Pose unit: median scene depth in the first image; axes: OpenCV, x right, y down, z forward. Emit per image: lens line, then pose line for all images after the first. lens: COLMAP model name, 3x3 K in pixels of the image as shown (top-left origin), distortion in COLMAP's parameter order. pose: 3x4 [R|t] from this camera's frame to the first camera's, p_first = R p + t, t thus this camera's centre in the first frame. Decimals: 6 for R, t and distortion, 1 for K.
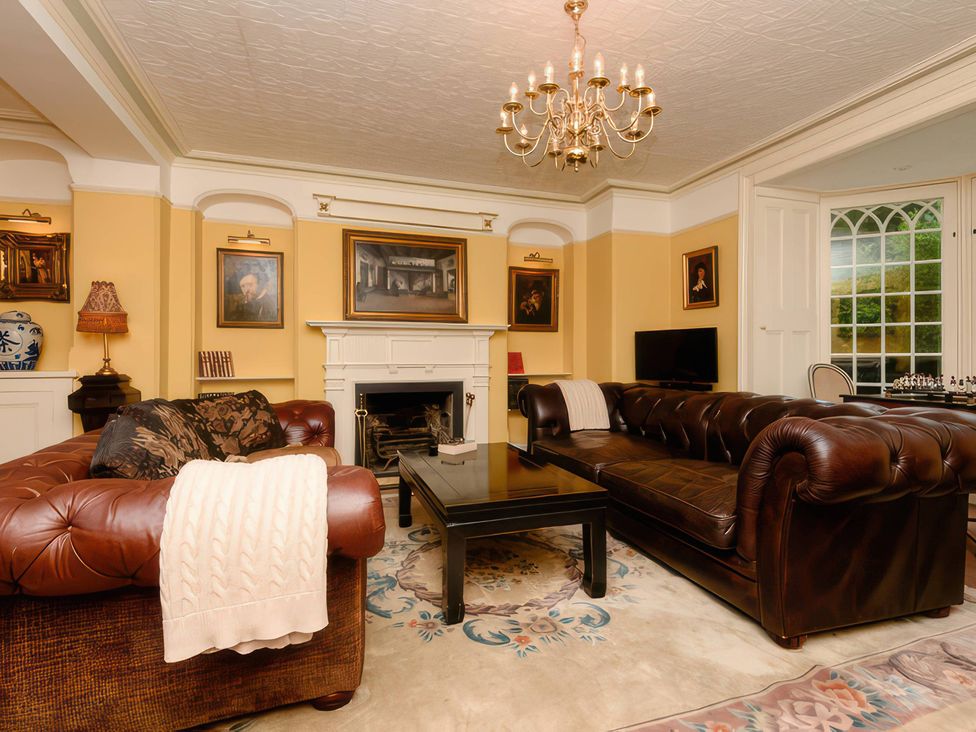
lens RADIAL K [[509.3, 0, 487.8], [0, 509.3, 361.5], [0, 0, 1]] dist [0.038964, -0.031940]
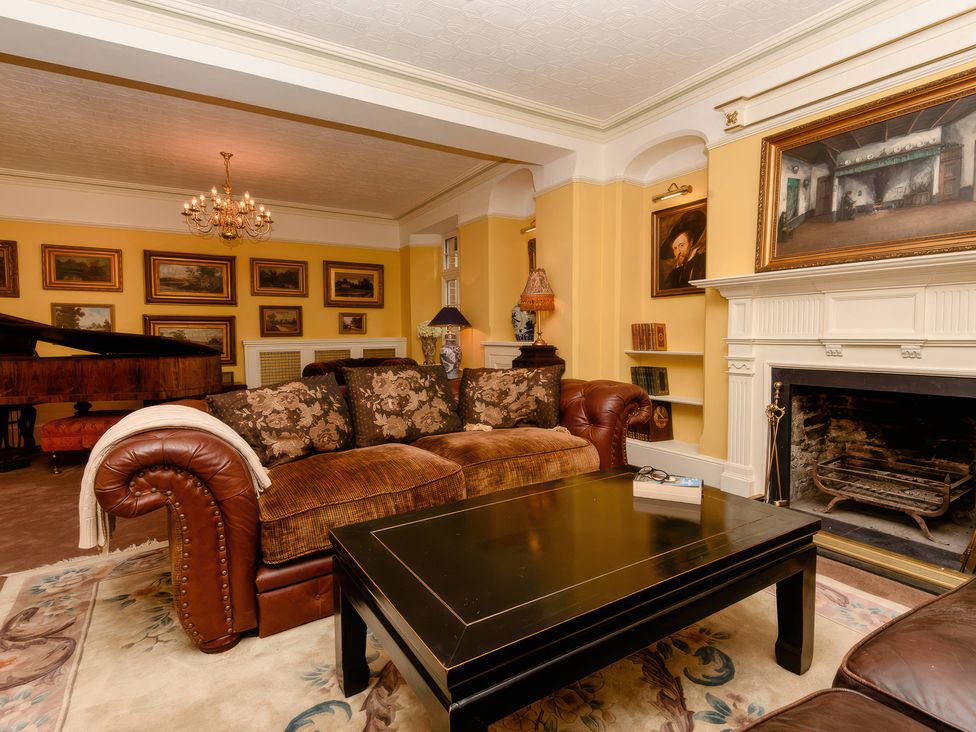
lens RADIAL K [[509.3, 0, 487.8], [0, 509.3, 361.5], [0, 0, 1]] dist [0.038964, -0.031940]
pose [[0.216131, 0.051725, -0.974993, 0.315249], [-0.002284, 0.998620, 0.052472, 0.001031], [0.976362, -0.009114, 0.215951, 0.492736]]
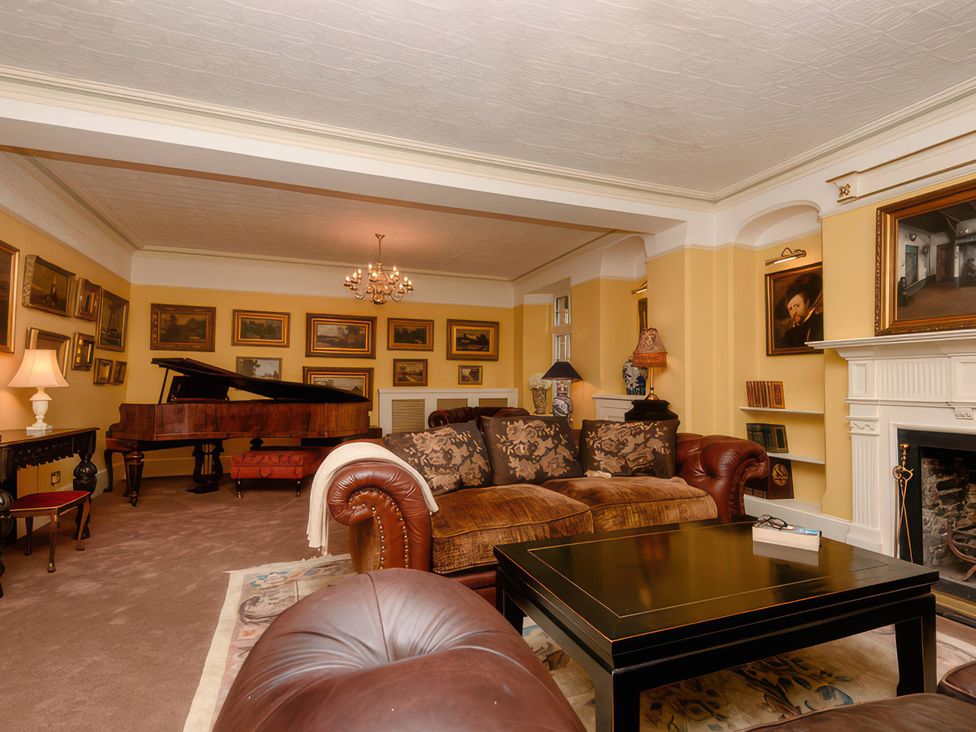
lens RADIAL K [[509.3, 0, 487.8], [0, 509.3, 361.5], [0, 0, 1]] dist [0.038964, -0.031940]
pose [[0.027179, -0.041112, -0.998785, 0.404825], [-0.018288, 0.998966, -0.041617, -0.006780], [0.999463, 0.019397, 0.026399, 0.442719]]
